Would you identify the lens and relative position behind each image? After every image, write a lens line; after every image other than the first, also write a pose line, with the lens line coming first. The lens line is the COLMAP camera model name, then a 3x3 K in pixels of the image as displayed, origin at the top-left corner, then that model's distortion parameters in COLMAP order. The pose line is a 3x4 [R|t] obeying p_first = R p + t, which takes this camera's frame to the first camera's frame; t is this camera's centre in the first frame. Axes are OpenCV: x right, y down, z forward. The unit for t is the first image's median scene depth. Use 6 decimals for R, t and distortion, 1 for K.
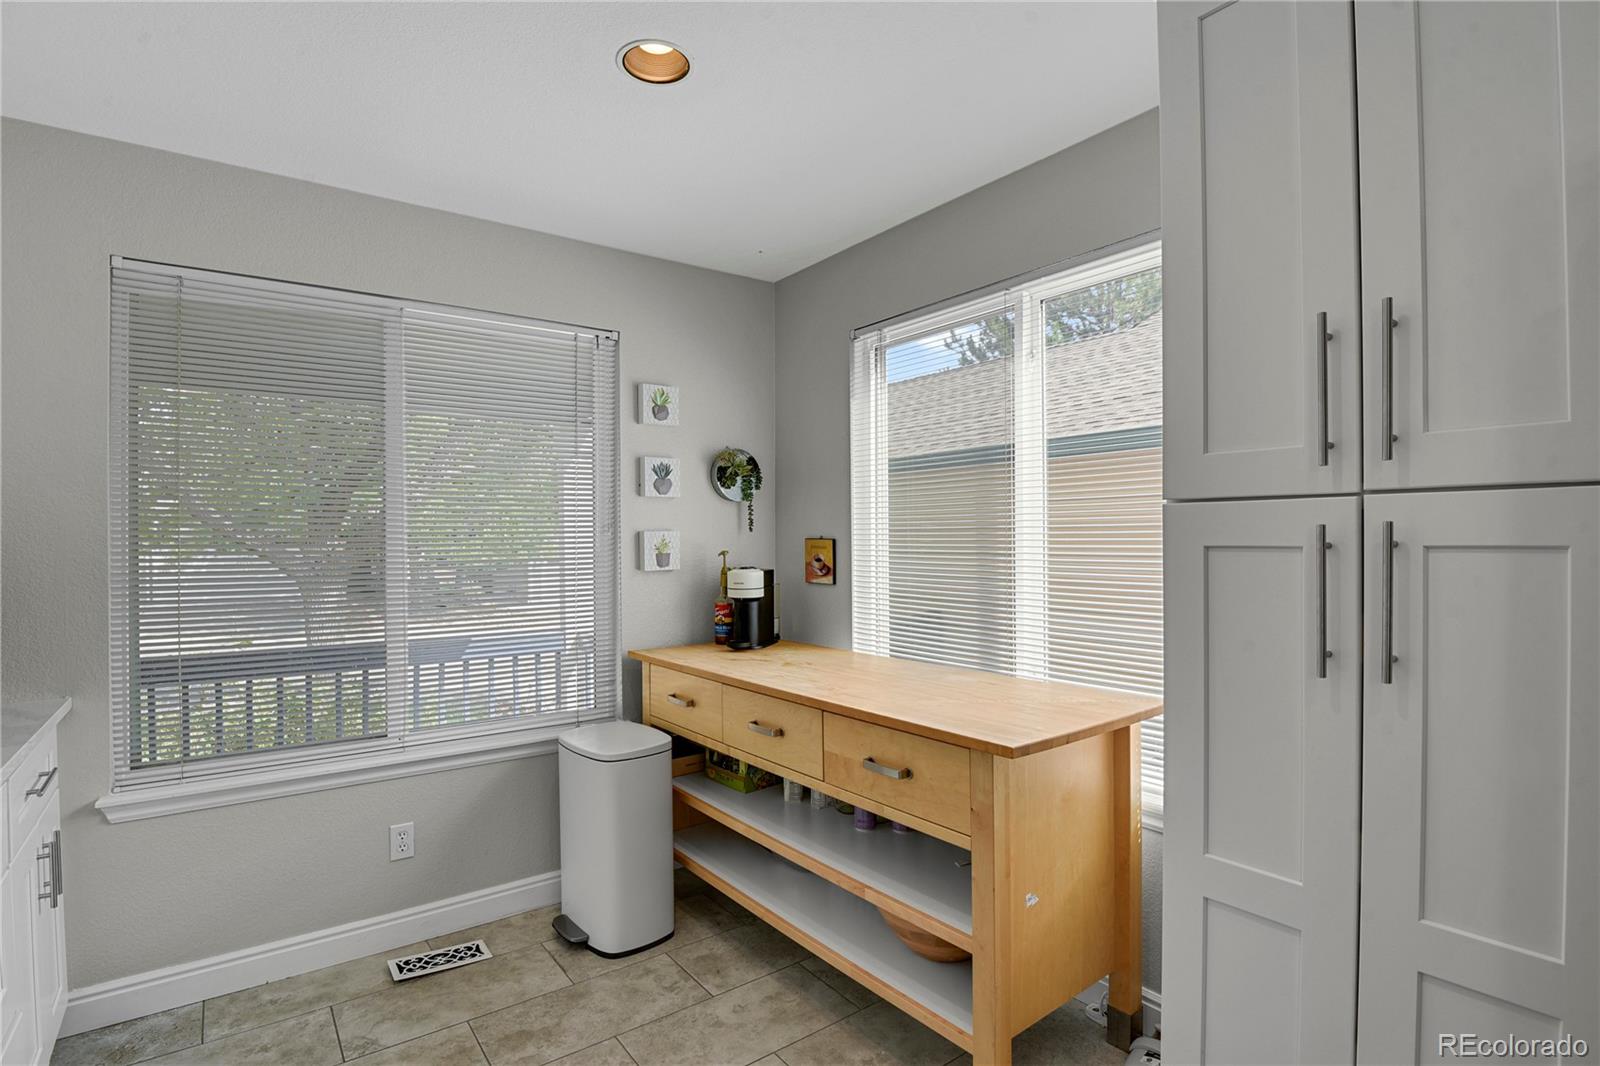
lens RADIAL K [[782.4, 0, 802.5], [0, 782.4, 541.4], [0, 0, 1]] dist [-0.023734, -0.004772]
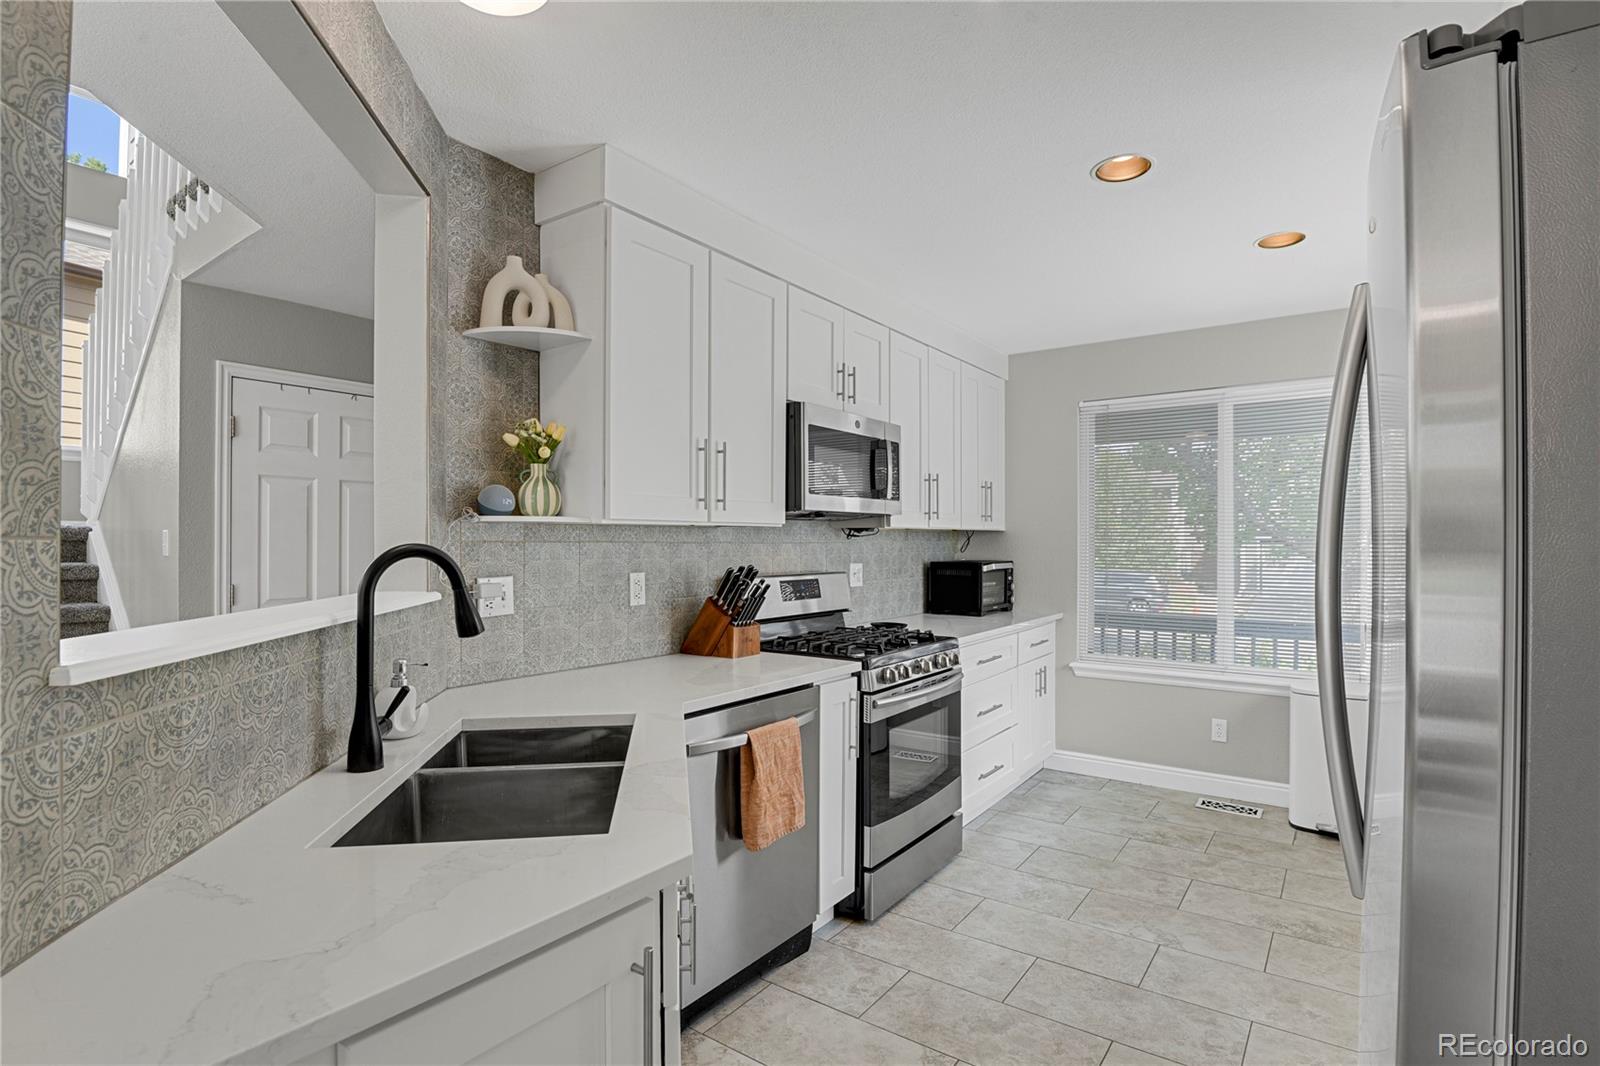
lens RADIAL K [[788.6, 0, 787.0], [0, 788.6, 535.3], [0, 0, 1]] dist [-0.000528, -0.000440]
pose [[0.282741, 0.001150, -0.959195, 0.679238], [-0.005198, 0.999986, -0.000333, -0.004790], [0.959182, 0.005080, 0.282744, -0.266174]]
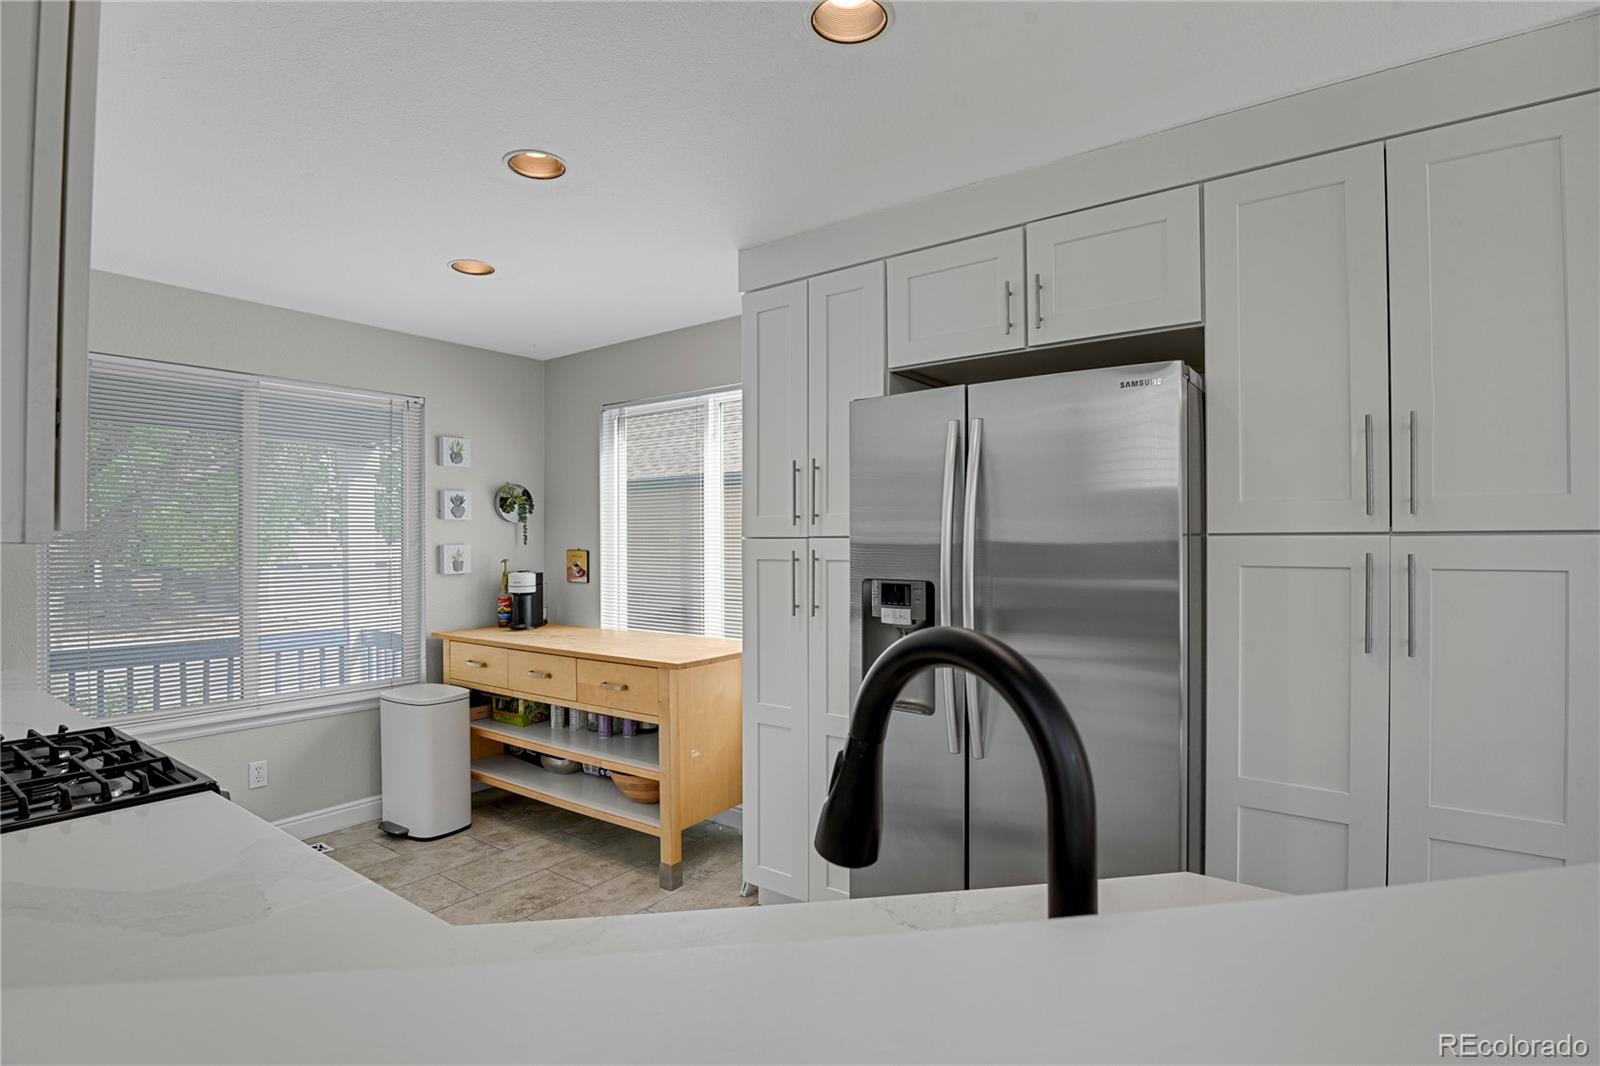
lens RADIAL K [[781.3, 0, 805.7], [0, 781.3, 544.5], [0, 0, 1]] dist [-0.024901, -0.001794]
pose [[0.956579, 0.002630, 0.291462, 0.006557], [-0.002475, 0.999997, -0.000900, -0.014645], [-0.291463, 0.000140, 0.956582, -0.495284]]
